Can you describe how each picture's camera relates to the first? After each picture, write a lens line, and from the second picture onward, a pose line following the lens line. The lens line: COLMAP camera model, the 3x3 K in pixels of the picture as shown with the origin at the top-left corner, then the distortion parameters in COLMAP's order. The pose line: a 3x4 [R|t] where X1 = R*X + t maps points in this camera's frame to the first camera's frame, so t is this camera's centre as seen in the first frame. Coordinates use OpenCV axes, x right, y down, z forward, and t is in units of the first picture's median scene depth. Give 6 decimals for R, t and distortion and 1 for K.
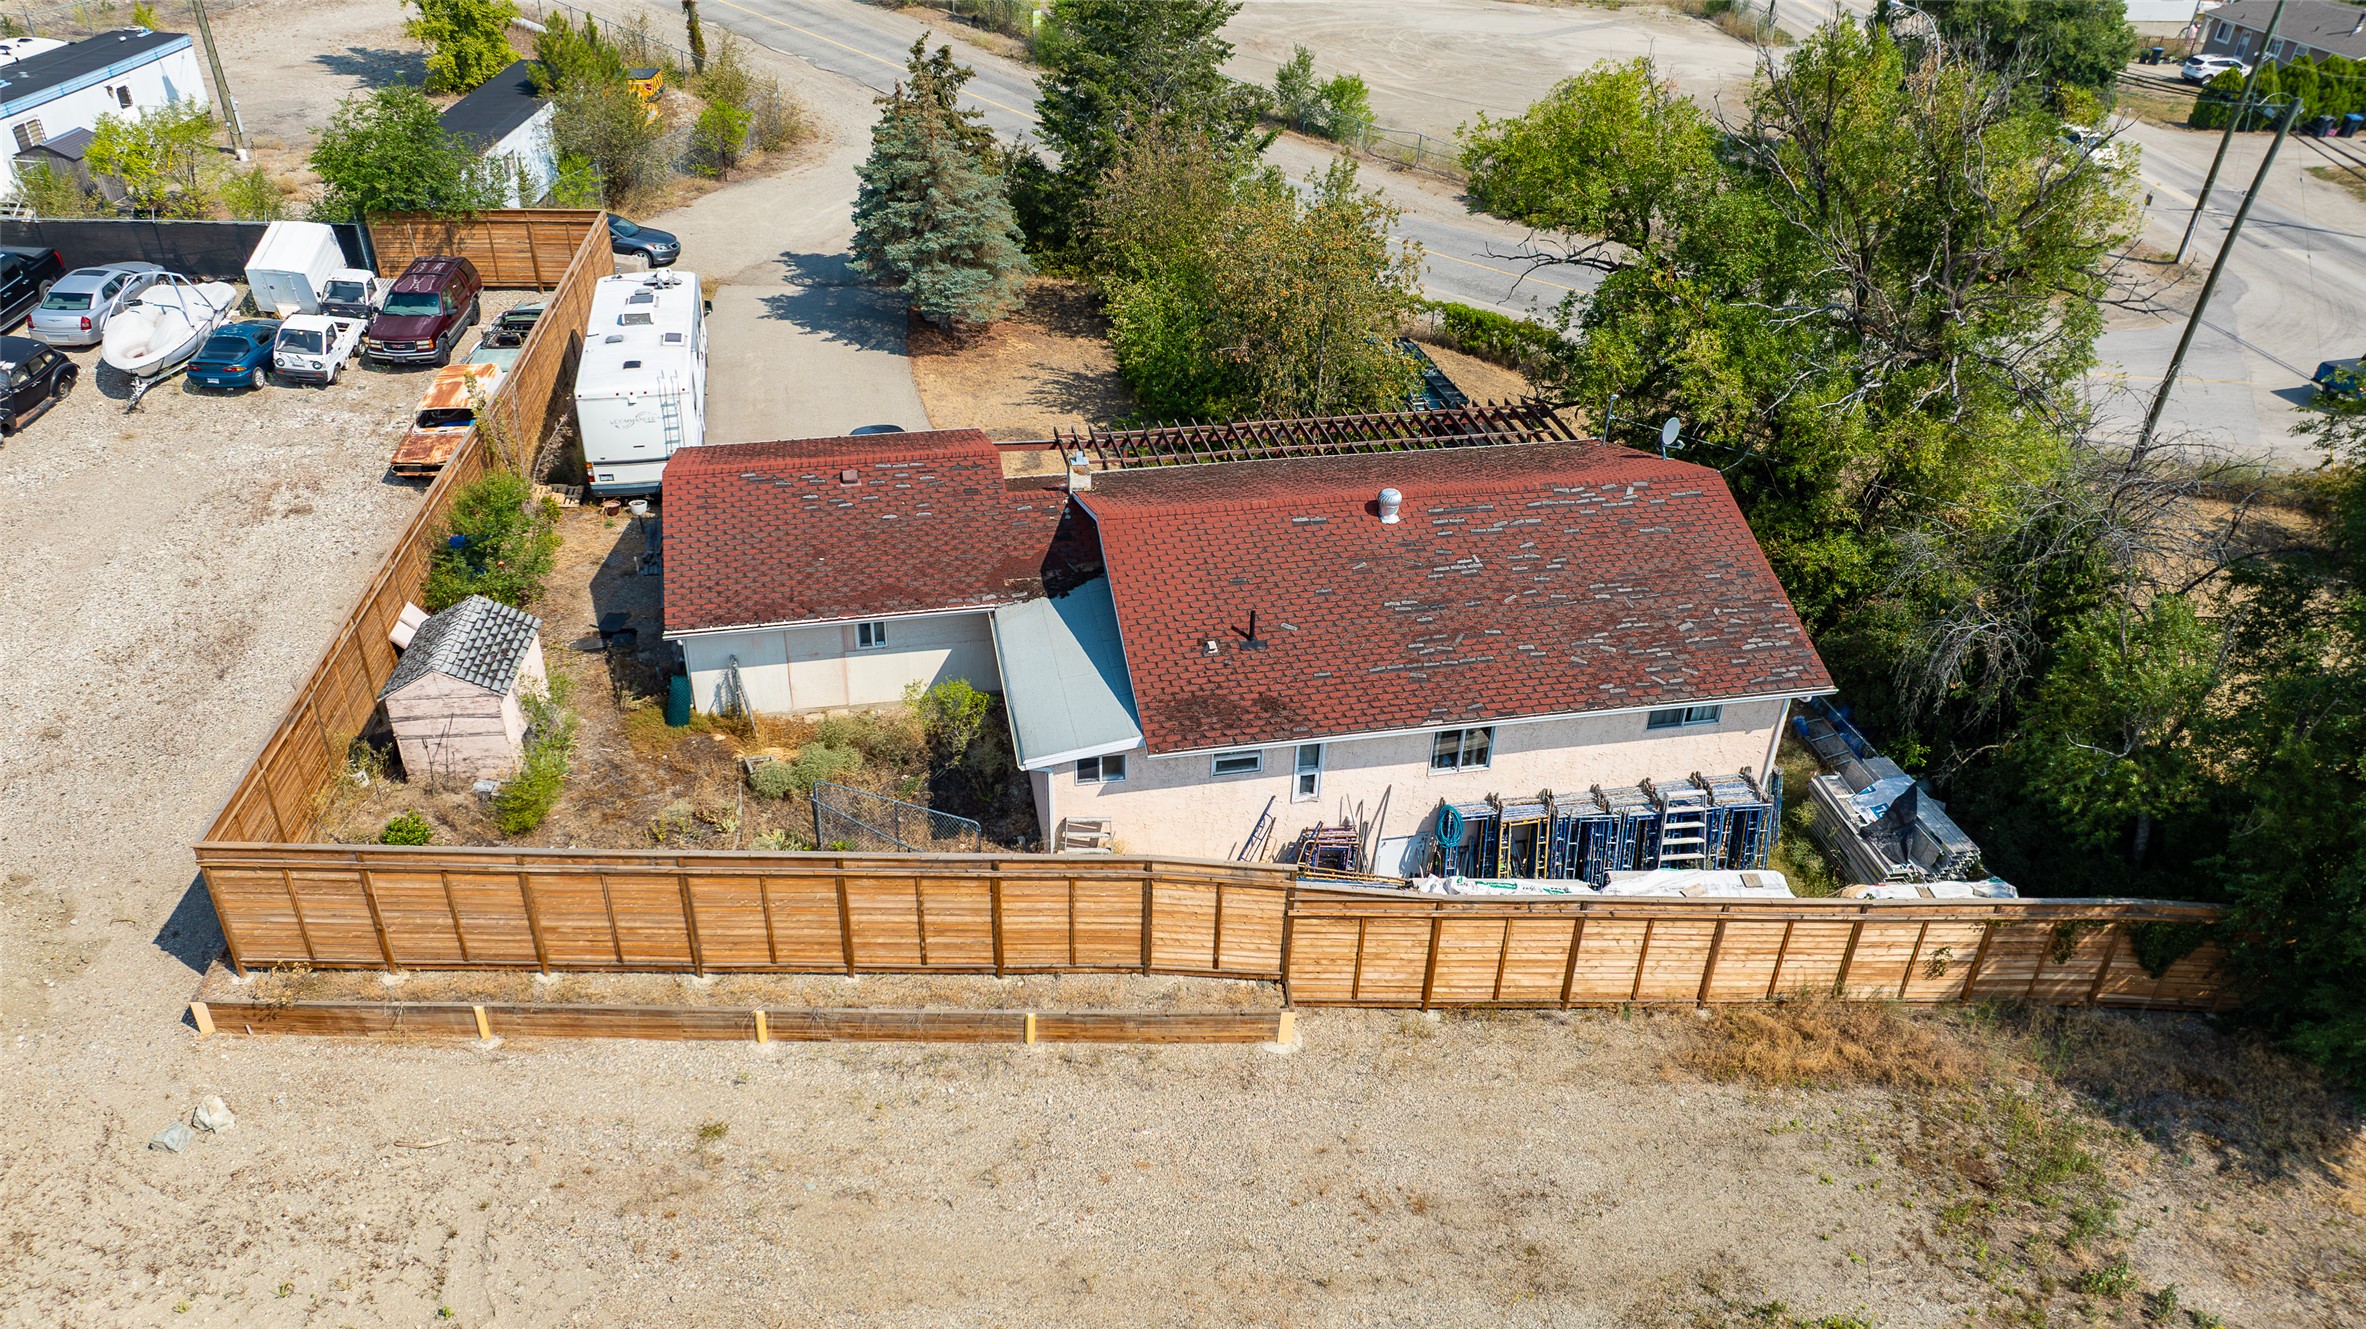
lens RADIAL K [[1703.2, 0, 1167.6], [0, 1703.2, 668.1], [0, 0, 1]] dist [-0.022105, 0.008182]
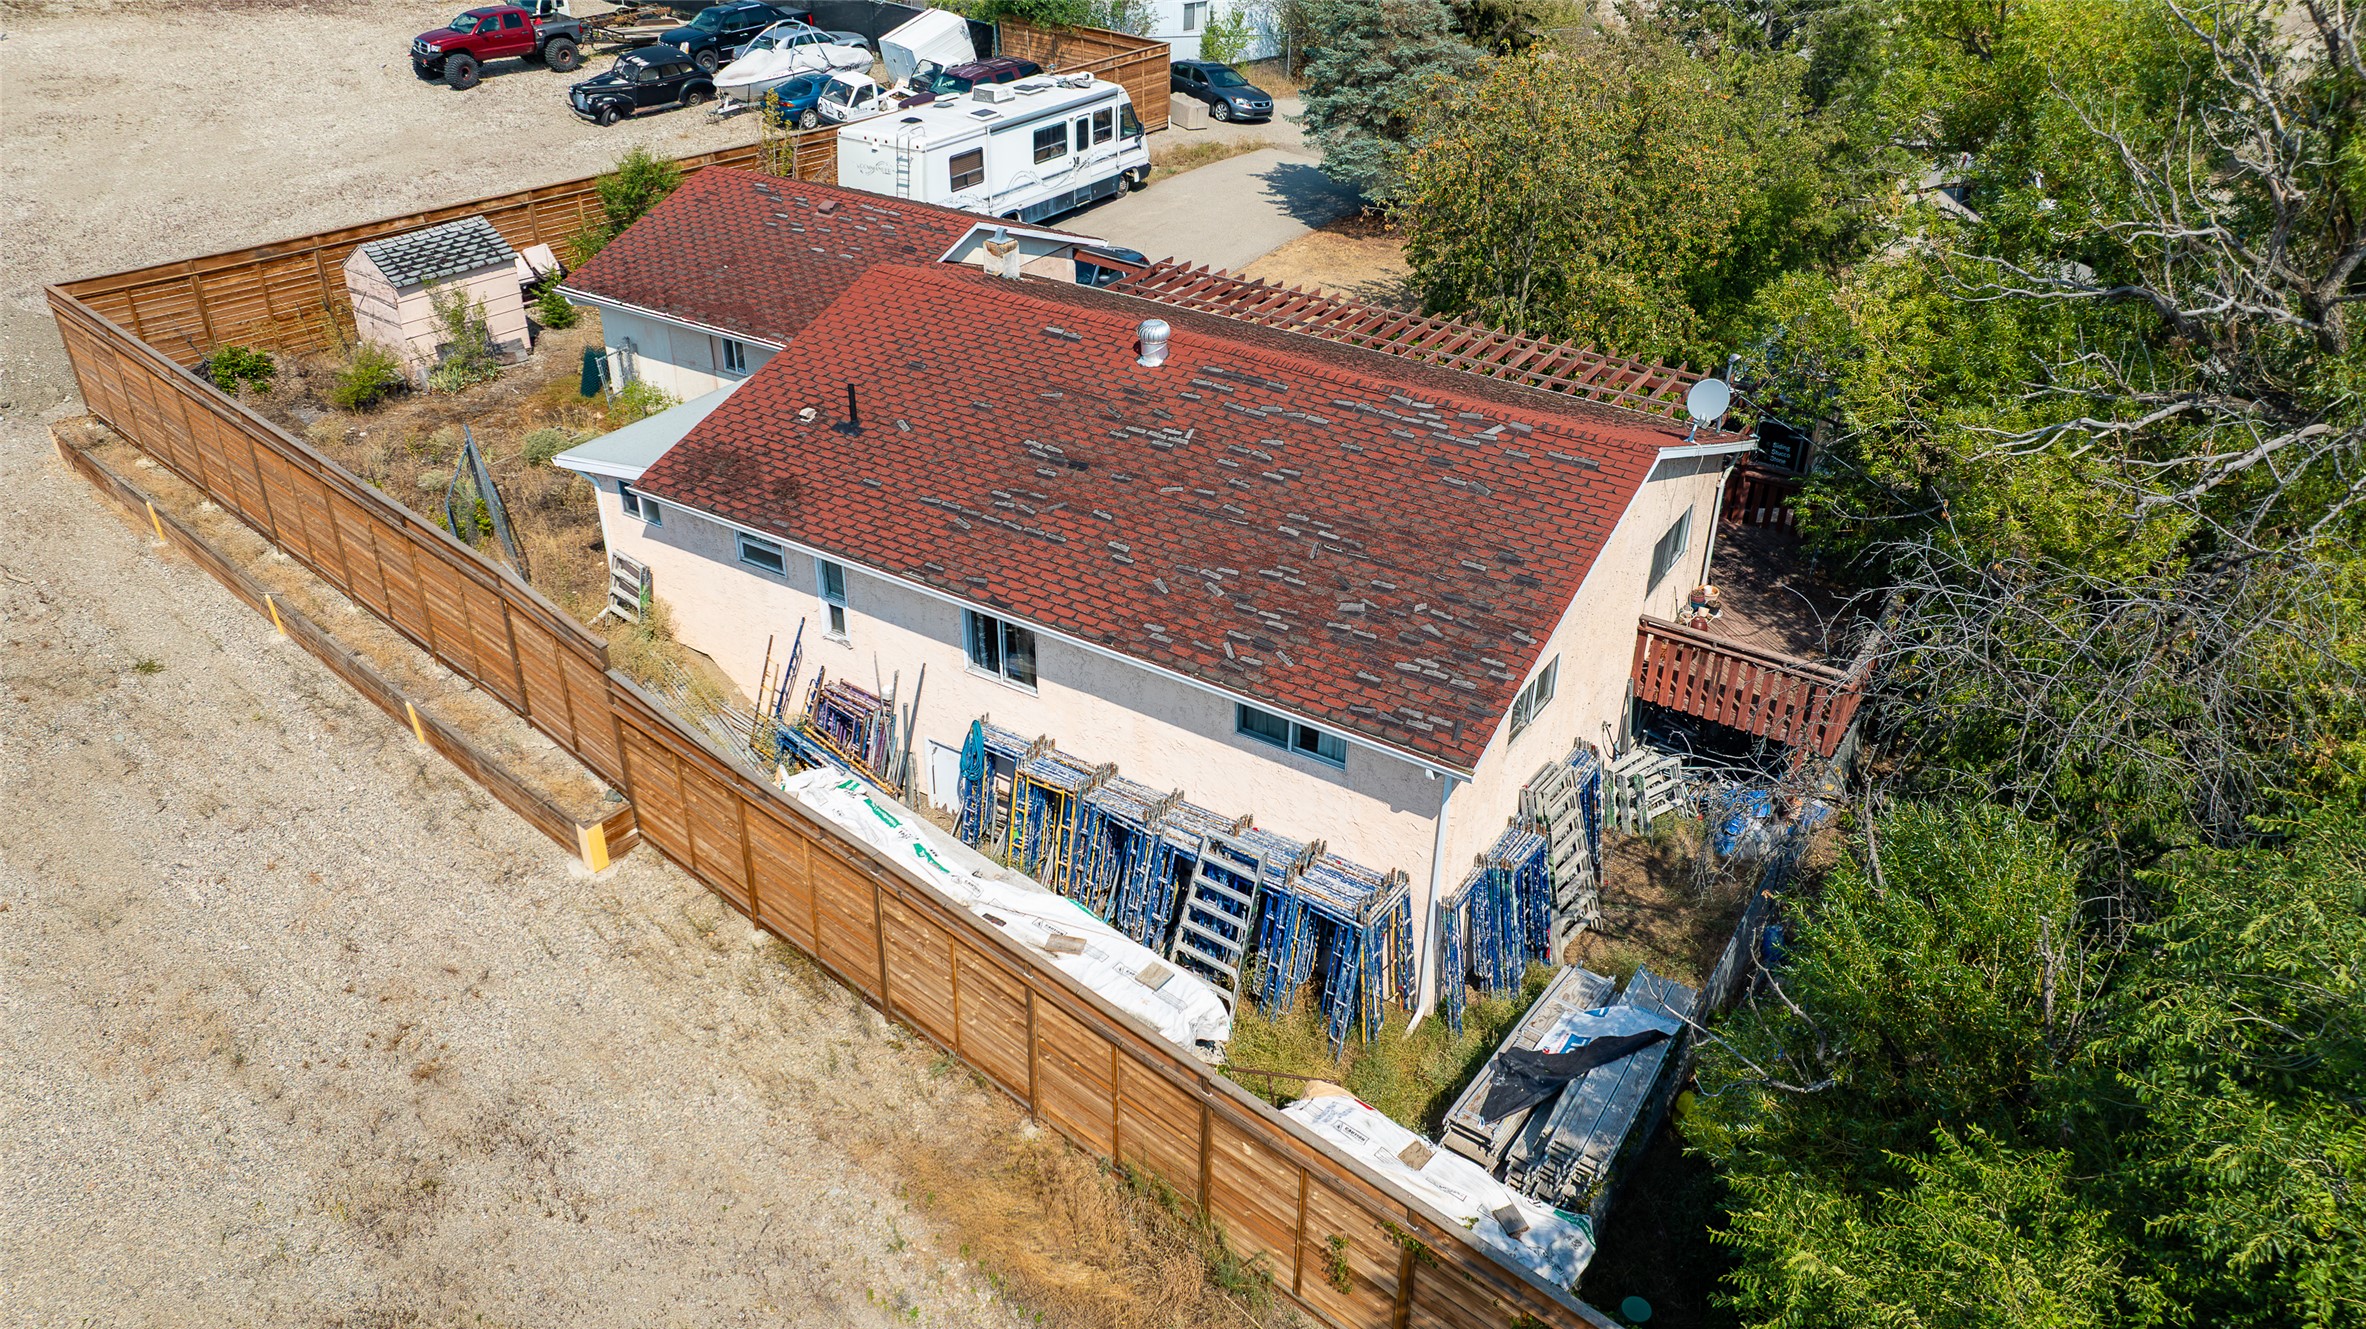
lens RADIAL K [[1702.7, 0, 1188.9], [0, 1702.7, 661.5], [0, 0, 1]] dist [-0.033781, 0.032700]
pose [[0.721330, 0.340614, -0.603047, 0.649934], [-0.369667, 0.925657, 0.080657, -0.034304], [0.585688, 0.164746, 0.793617, 0.466587]]
